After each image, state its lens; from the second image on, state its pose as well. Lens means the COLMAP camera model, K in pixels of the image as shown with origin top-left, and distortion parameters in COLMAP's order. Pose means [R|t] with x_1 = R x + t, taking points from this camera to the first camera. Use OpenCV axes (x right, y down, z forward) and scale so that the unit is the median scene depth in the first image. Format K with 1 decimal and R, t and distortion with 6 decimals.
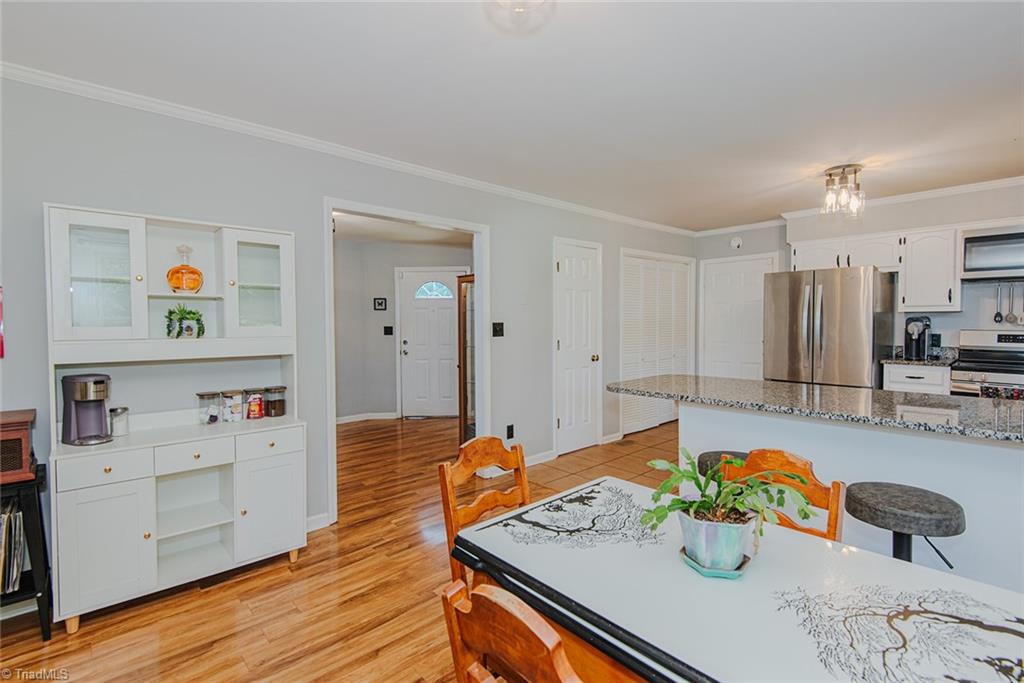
lens RADIAL K [[471.3, 0, 513.7], [0, 471.3, 335.9], [0, 0, 1]] dist [-0.001863, -0.000250]
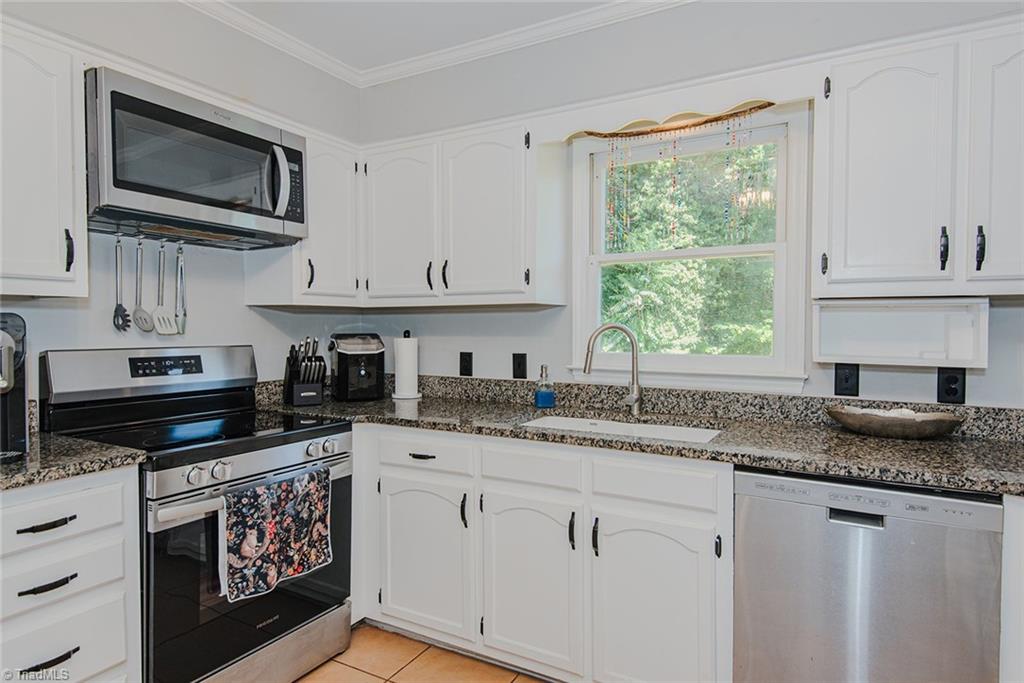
lens RADIAL K [[575.3, 0, 515.2], [0, 575.3, 341.4], [0, 0, 1]] dist [0.019008, 0.000826]
pose [[-0.326326, -0.023395, 0.944968, 0.433178], [0.026043, 0.999092, 0.033728, -0.026391], [-0.944899, 0.035616, -0.325420, 0.846448]]
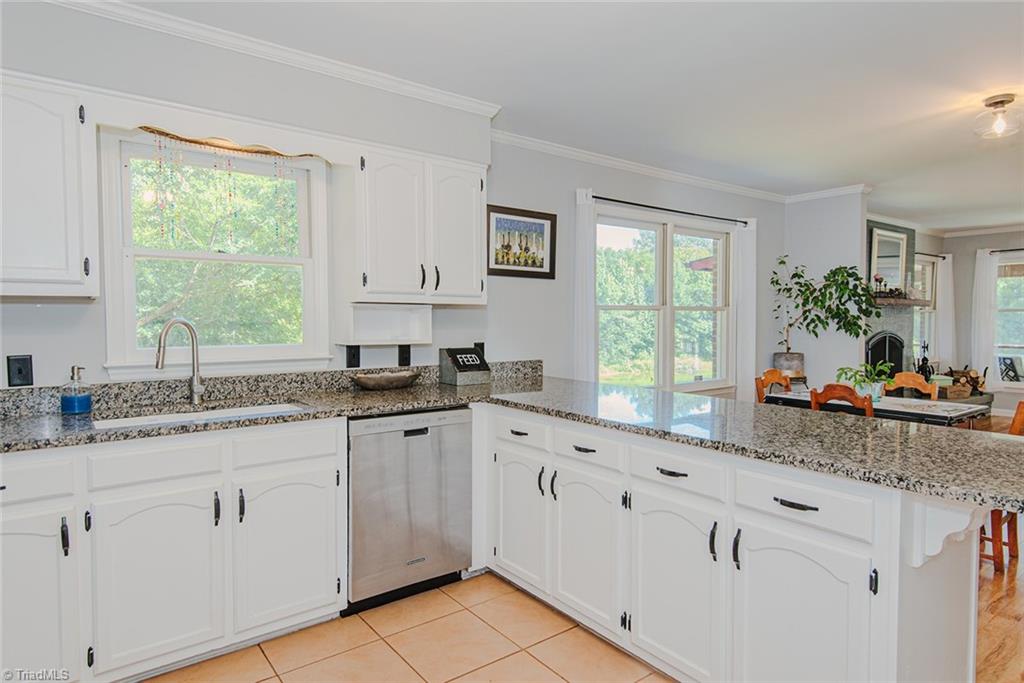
lens RADIAL K [[575.3, 0, 515.0], [0, 575.3, 337.5], [0, 0, 1]] dist [0.019008, 0.000826]
pose [[-0.996298, 0.000822, 0.085959, 0.636907], [0.006266, 0.997989, 0.063074, -0.048945], [-0.085734, 0.063379, -0.994300, 1.365931]]
